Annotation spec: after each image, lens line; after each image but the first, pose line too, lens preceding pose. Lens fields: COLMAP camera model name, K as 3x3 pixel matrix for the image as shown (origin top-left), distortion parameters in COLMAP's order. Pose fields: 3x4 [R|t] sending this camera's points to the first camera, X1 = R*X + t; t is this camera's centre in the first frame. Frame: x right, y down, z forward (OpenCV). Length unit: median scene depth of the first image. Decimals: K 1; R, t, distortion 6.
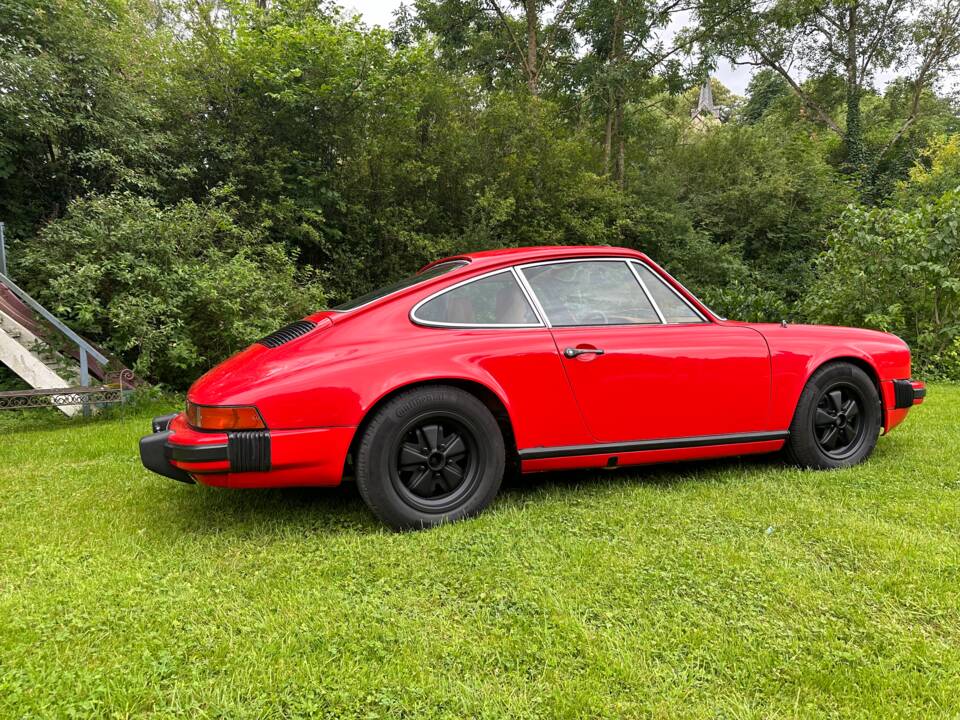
lens RADIAL K [[675.0, 0, 475.0], [0, 675.0, 366.1], [0, 0, 1]] dist [0.109305, -0.153365]
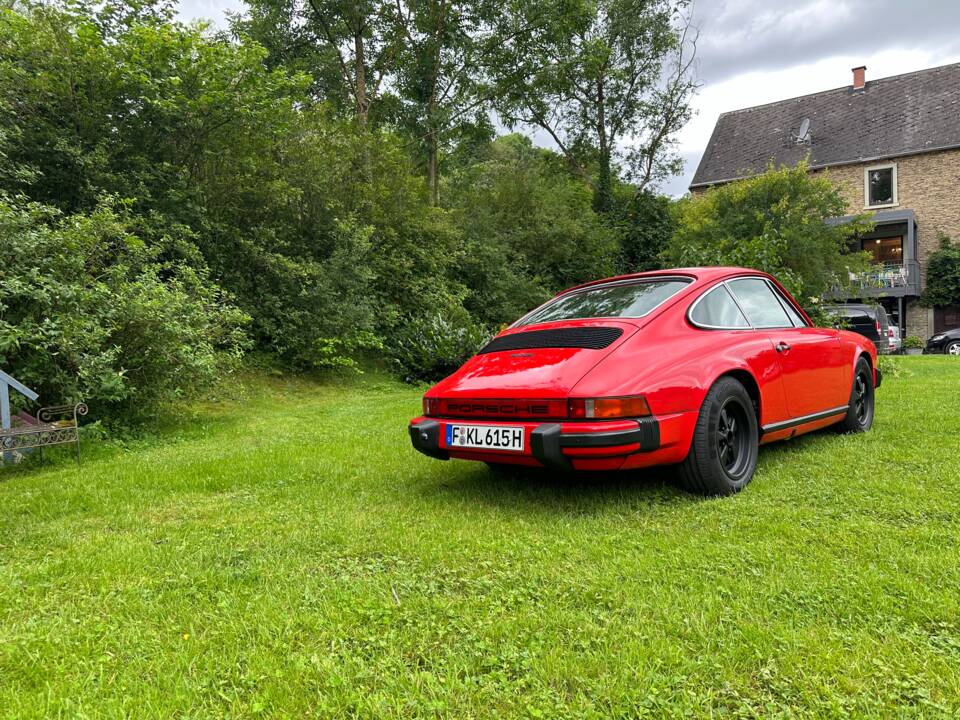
lens RADIAL K [[675.0, 0, 475.0], [0, 675.0, 366.1], [0, 0, 1]] dist [0.109305, -0.153365]
pose [[0.912124, -0.030837, 0.408753, -0.326555], [0.049418, 0.998166, -0.034972, 0.010869], [-0.406925, 0.052099, 0.911975, 0.018867]]
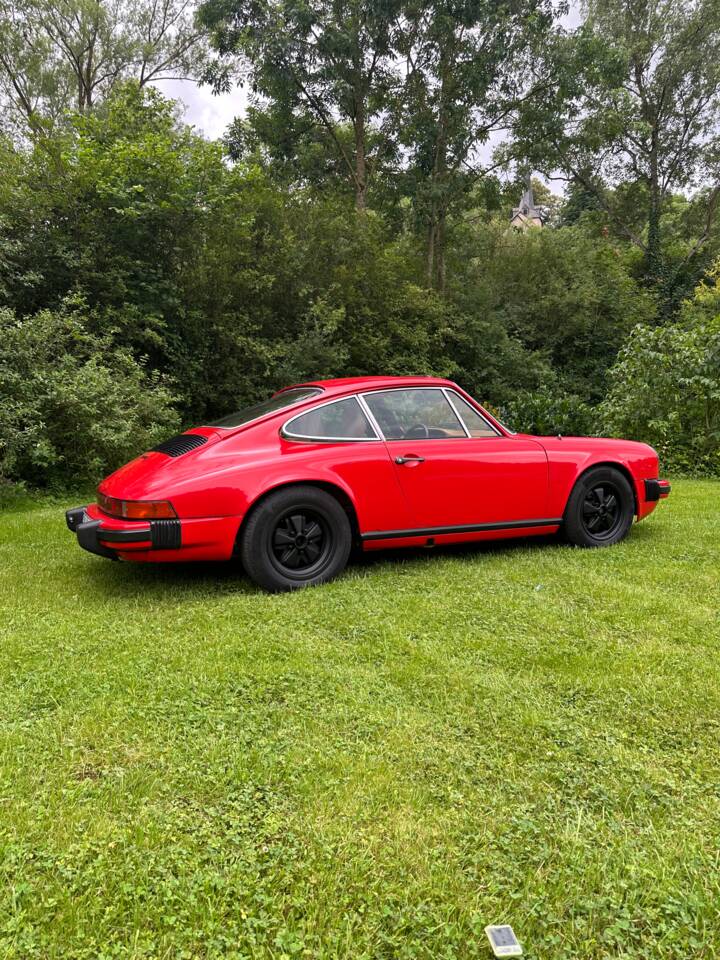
lens RADIAL K [[675.0, 0, 355.5], [0, 675.0, 478.9], [0, 0, 1]] dist [0.109305, -0.153365]
pose [[0.996588, -0.000249, 0.082534, -0.019986], [-0.002022, 0.999621, 0.027437, -0.007160], [-0.082509, -0.027510, 0.996211, -0.115256]]
